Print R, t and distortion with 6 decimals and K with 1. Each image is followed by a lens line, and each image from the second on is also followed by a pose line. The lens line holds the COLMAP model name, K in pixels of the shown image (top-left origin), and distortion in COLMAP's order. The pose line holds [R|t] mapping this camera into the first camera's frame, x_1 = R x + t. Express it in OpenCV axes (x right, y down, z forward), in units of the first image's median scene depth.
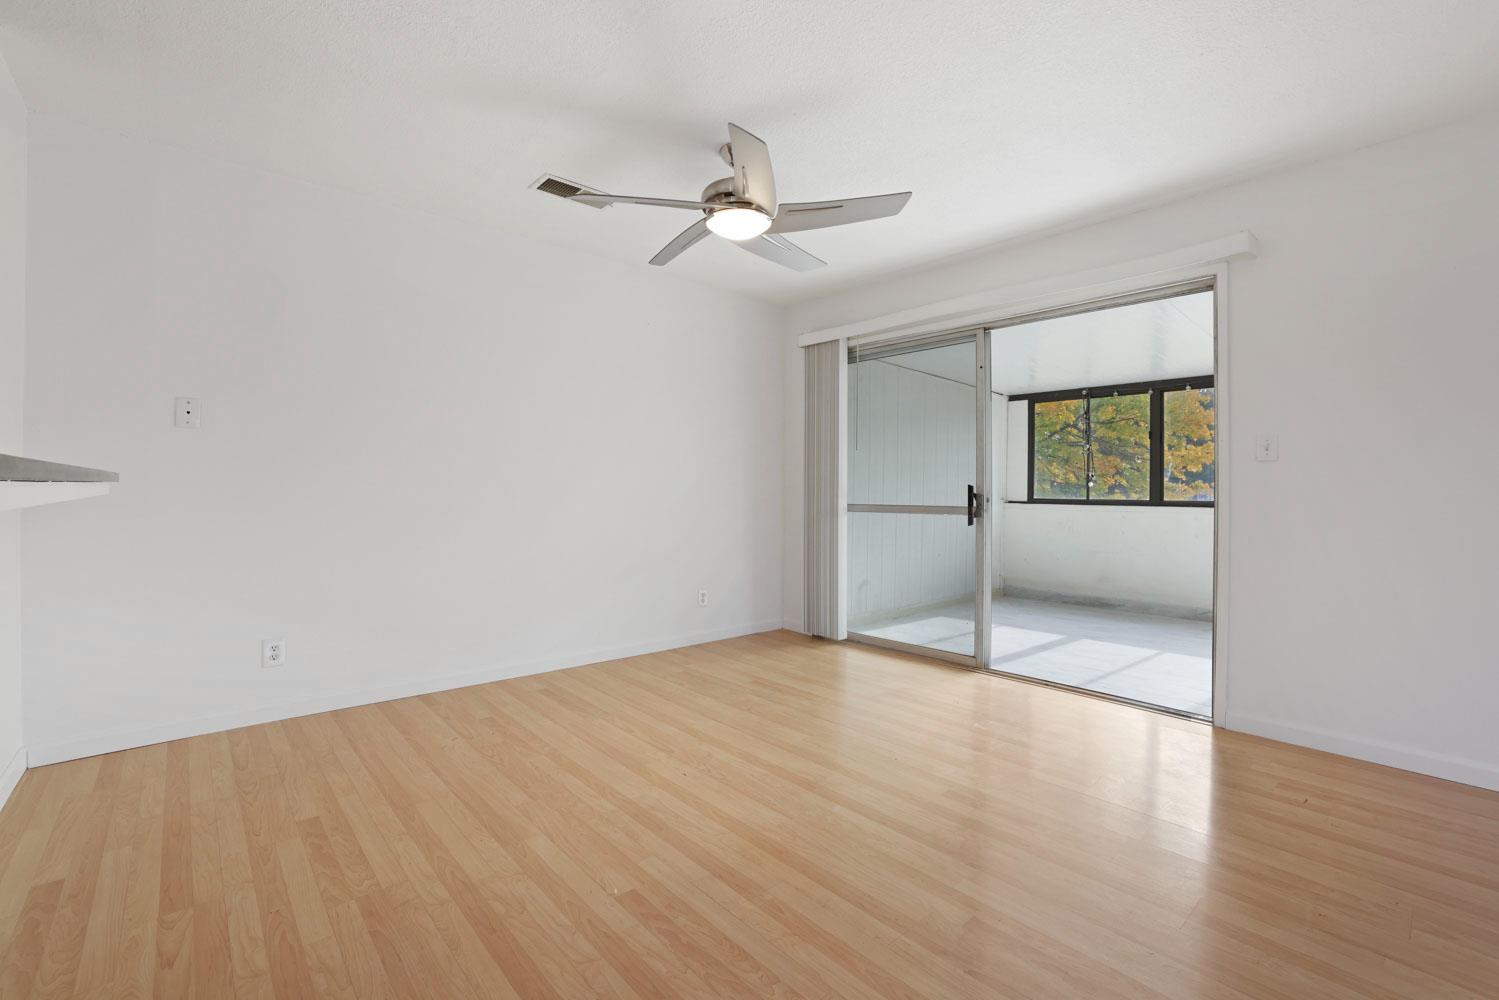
lens RADIAL K [[643.1, 0, 737.9], [0, 643.1, 485.5], [0, 0, 1]] dist [-0.017168, 0.004063]
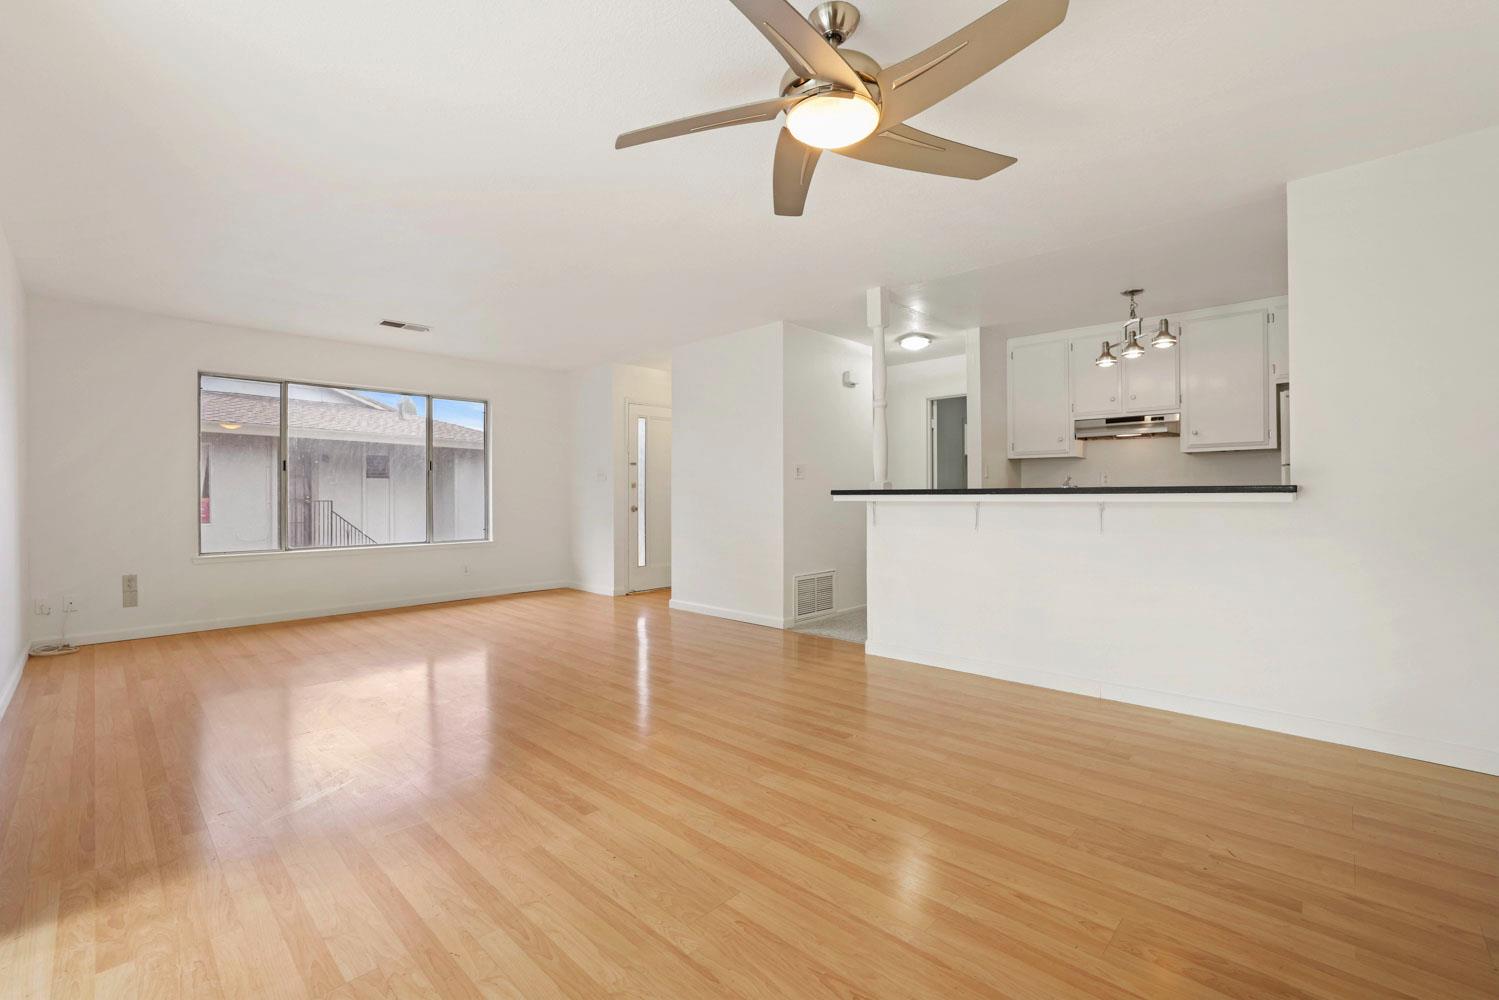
lens RADIAL K [[643.1, 0, 730.0], [0, 643.1, 463.2], [0, 0, 1]] dist [-0.017168, 0.004063]
pose [[-0.997546, -0.010795, -0.069180, 0.109081], [-0.006601, 0.998142, -0.060564, 0.011184], [0.069705, -0.059959, -0.995764, 1.145346]]
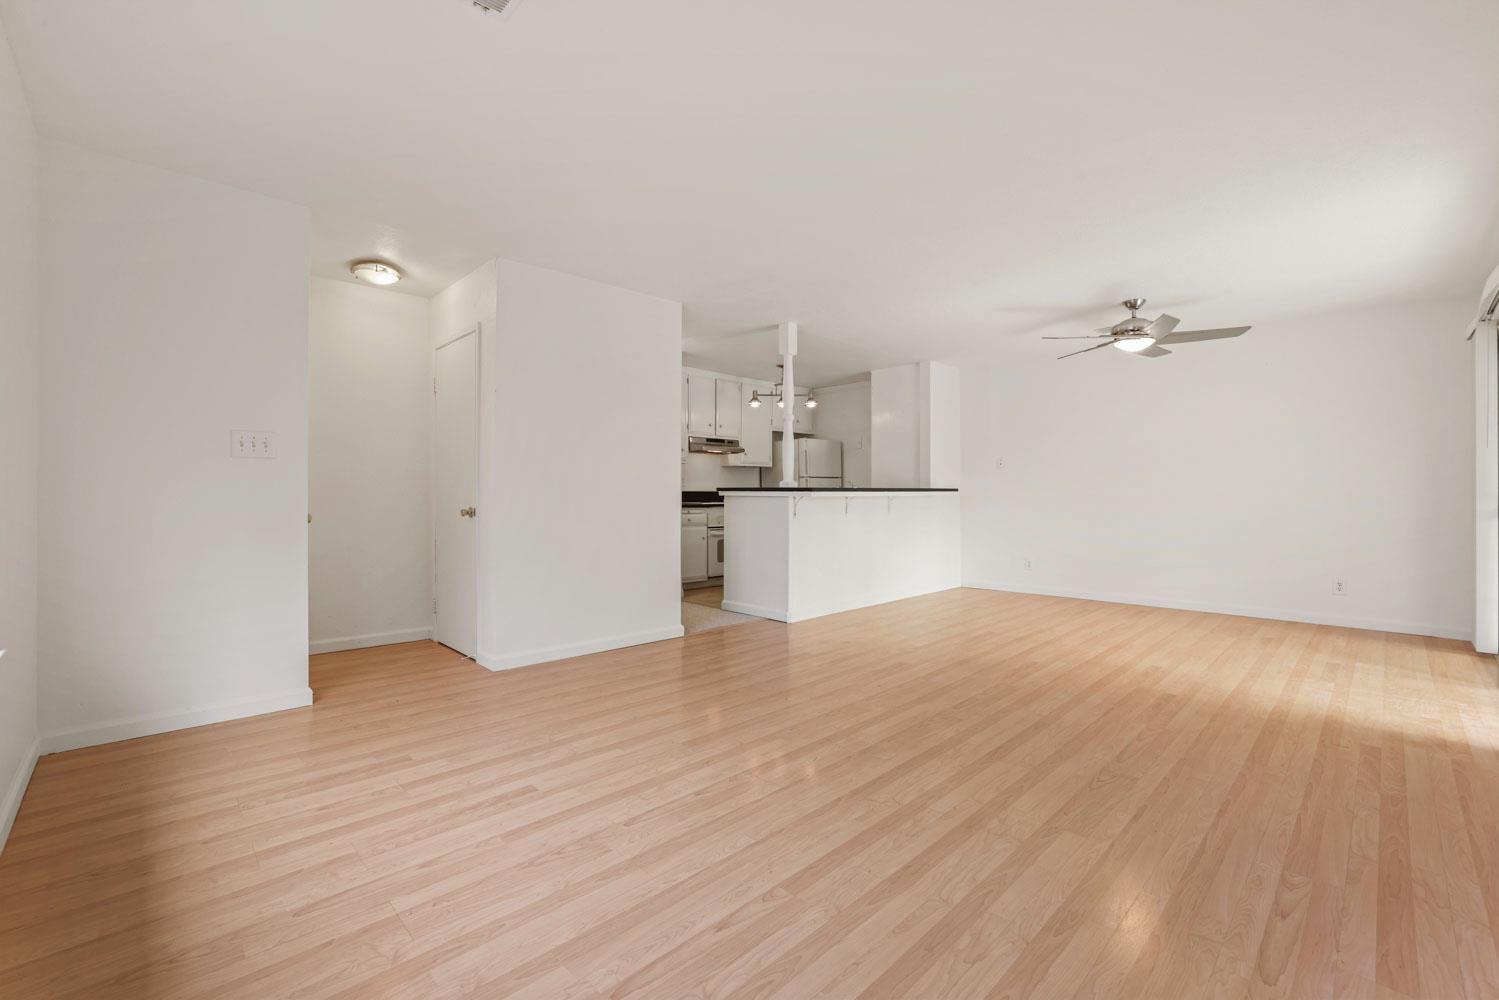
lens RADIAL K [[643.1, 0, 743.5], [0, 643.1, 484.0], [0, 0, 1]] dist [-0.017168, 0.004063]
pose [[0.046280, -0.022311, -0.998679, 1.142761], [0.007359, 0.999731, -0.021994, 0.009706], [0.998901, -0.006331, 0.046432, -0.115184]]
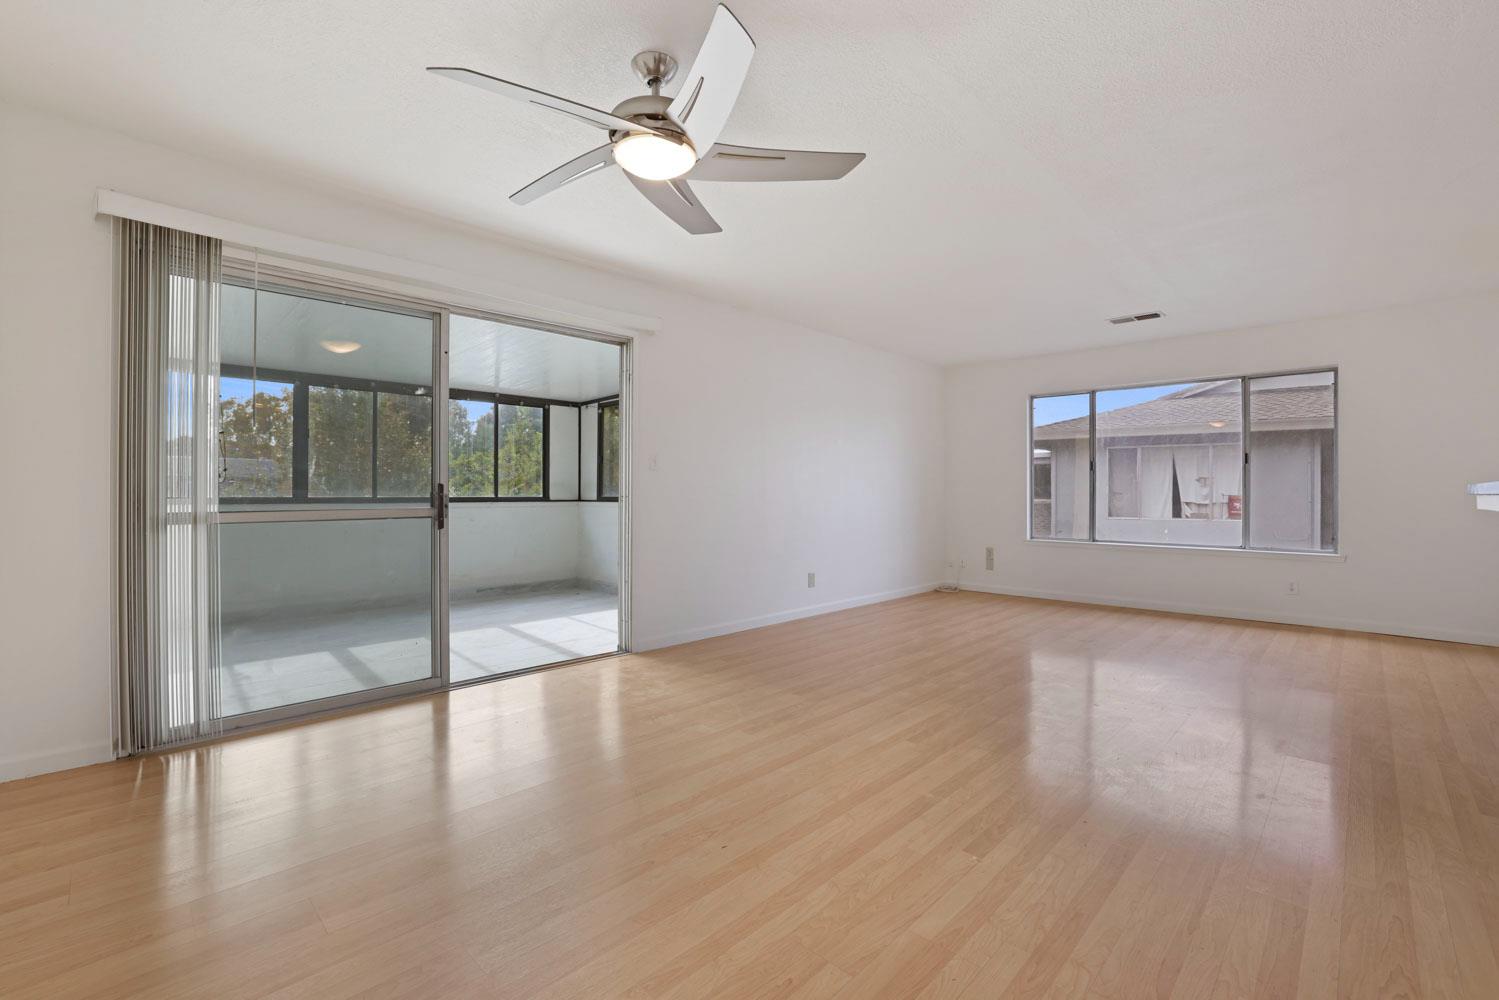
lens RADIAL K [[643.1, 0, 751.9], [0, 643.1, 480.2], [0, 0, 1]] dist [-0.017168, 0.004063]
pose [[-0.072750, 0.010687, 0.997293, -0.540533], [-0.012537, 0.999854, -0.011629, 0.000124], [-0.997271, -0.013349, -0.072605, 0.626095]]
